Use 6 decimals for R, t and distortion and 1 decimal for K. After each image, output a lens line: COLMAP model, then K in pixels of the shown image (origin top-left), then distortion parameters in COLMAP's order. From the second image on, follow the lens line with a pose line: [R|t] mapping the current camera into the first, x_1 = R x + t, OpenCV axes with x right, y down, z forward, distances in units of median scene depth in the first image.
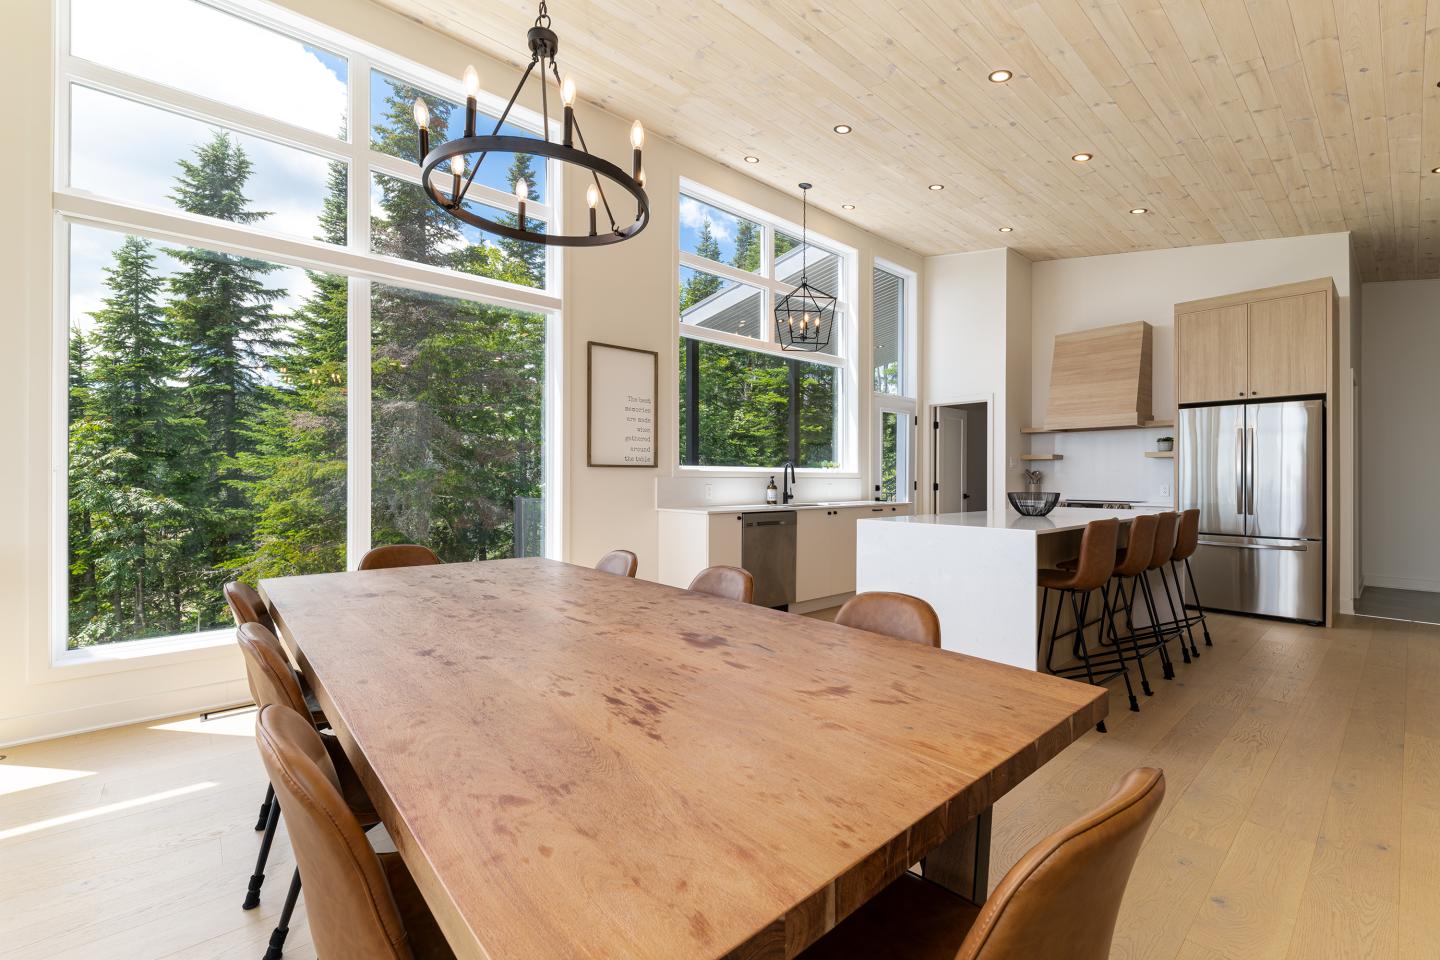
lens RADIAL K [[597.5, 0, 720.0], [0, 597.5, 480.0], [0, 0, 1]] dist [0.000998, -0.000409]
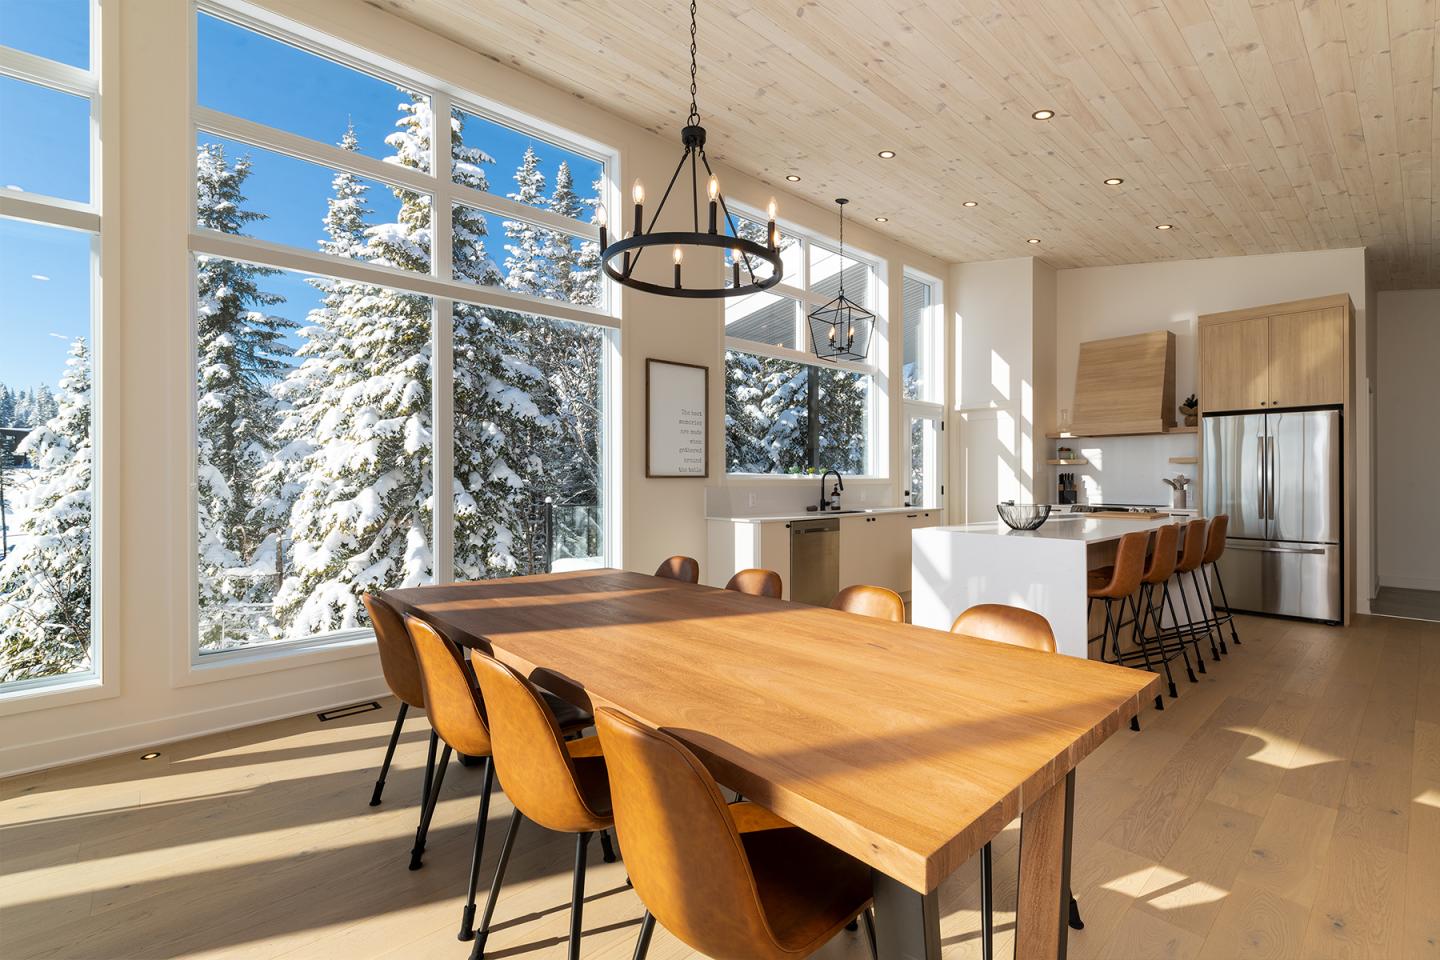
lens RADIAL K [[627.4, 0, 720.0], [0, 627.4, 480.0], [0, 0, 1]] dist [0.000029, 0.000378]
pose [[0.999923, -0.004380, 0.011601, -0.092485], [0.004368, 0.999990, 0.001088, -0.016804], [-0.011606, -0.001037, 0.999932, -0.087599]]
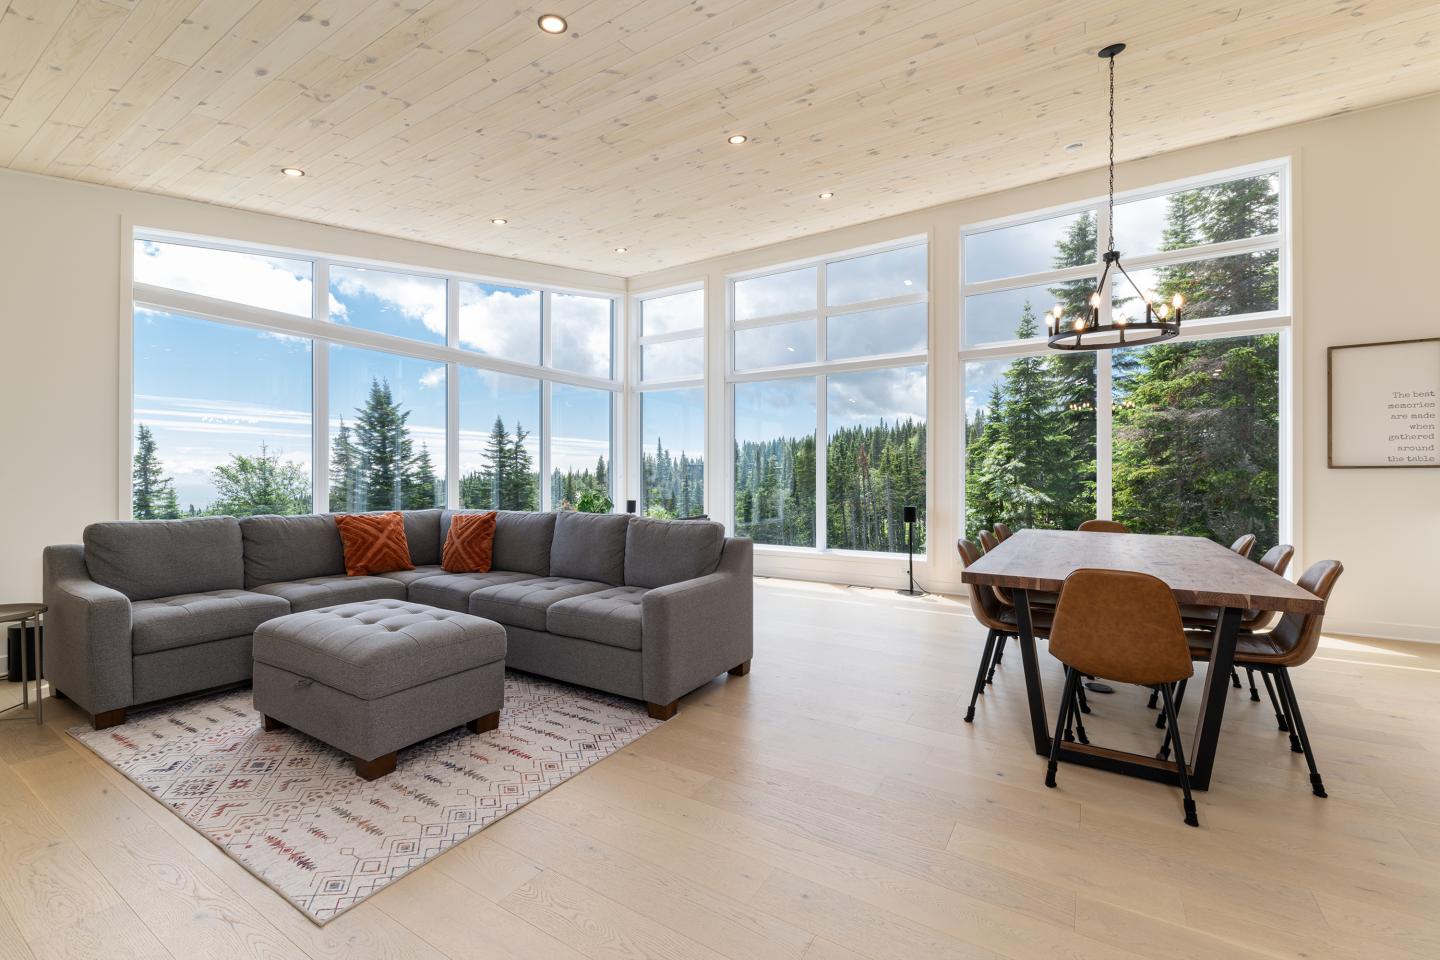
lens RADIAL K [[597.5, 0, 720.0], [0, 597.5, 480.0], [0, 0, 1]] dist [0.000998, -0.000409]
pose [[0.283633, 0.000670, -0.958933, 0.417813], [-0.003157, 0.999995, -0.000235, 0.001478], [0.958928, 0.003094, 0.283634, -0.268519]]
